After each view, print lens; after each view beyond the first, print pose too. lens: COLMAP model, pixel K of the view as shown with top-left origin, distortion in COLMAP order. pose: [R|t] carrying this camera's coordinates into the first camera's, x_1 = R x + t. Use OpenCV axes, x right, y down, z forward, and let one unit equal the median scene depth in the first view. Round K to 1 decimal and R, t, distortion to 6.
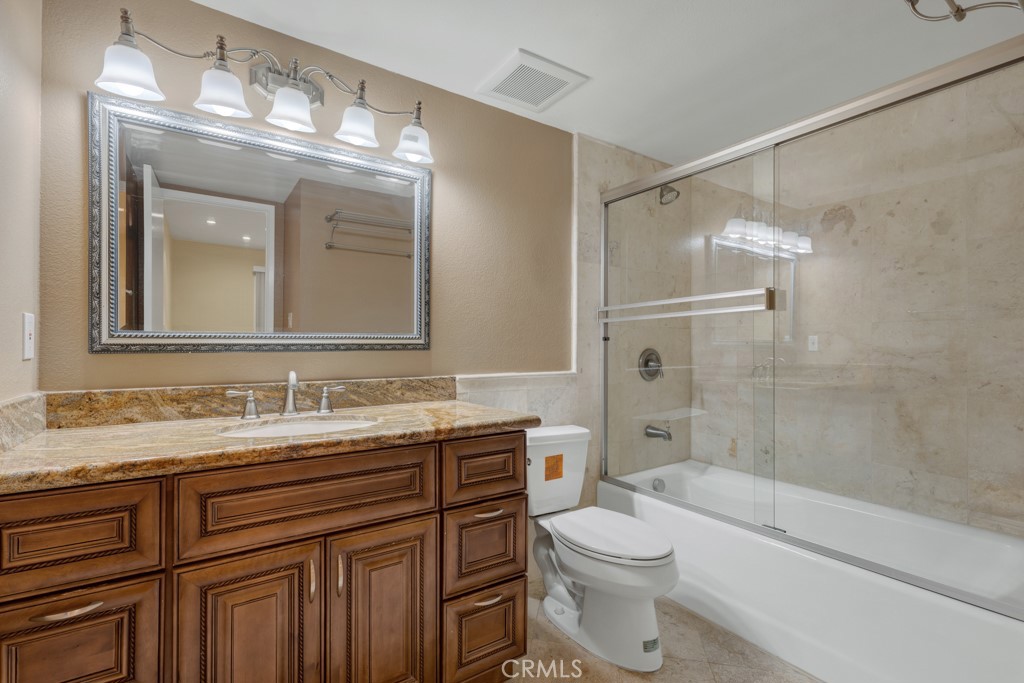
lens RADIAL K [[465.9, 0, 505.4], [0, 465.9, 341.3], [0, 0, 1]] dist [0.004597, -0.001074]
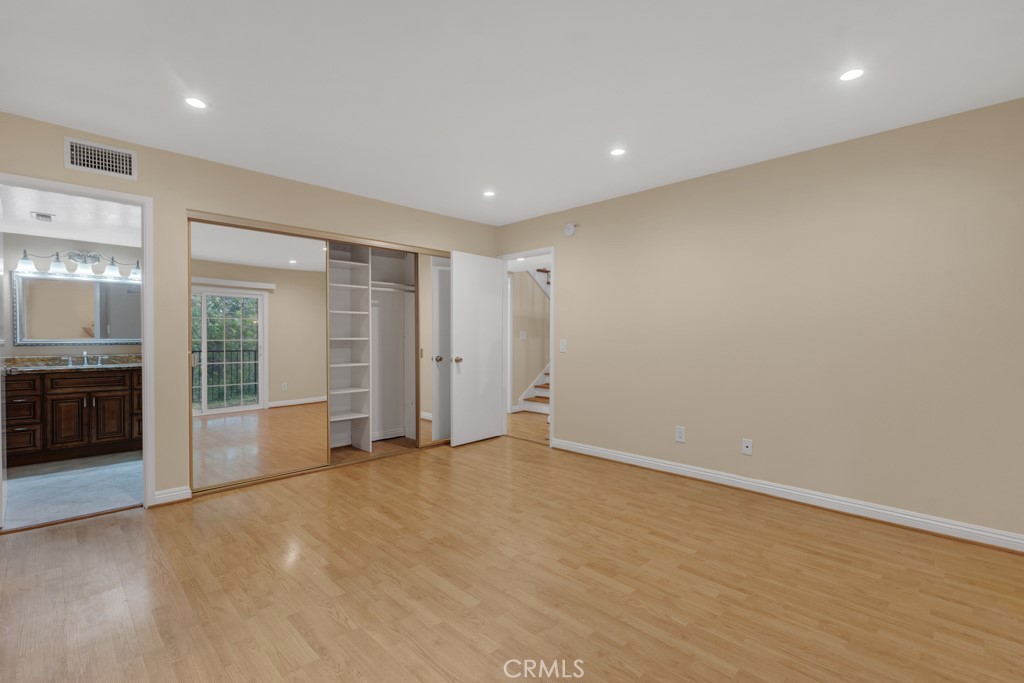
lens RADIAL K [[465.9, 0, 519.2], [0, 465.9, 339.1], [0, 0, 1]] dist [0.004597, -0.001074]
pose [[0.980555, -0.004314, 0.196196, 2.077859], [0.001375, 0.999885, 0.015113, -0.074735], [-0.196239, -0.014549, 0.980448, -3.092650]]
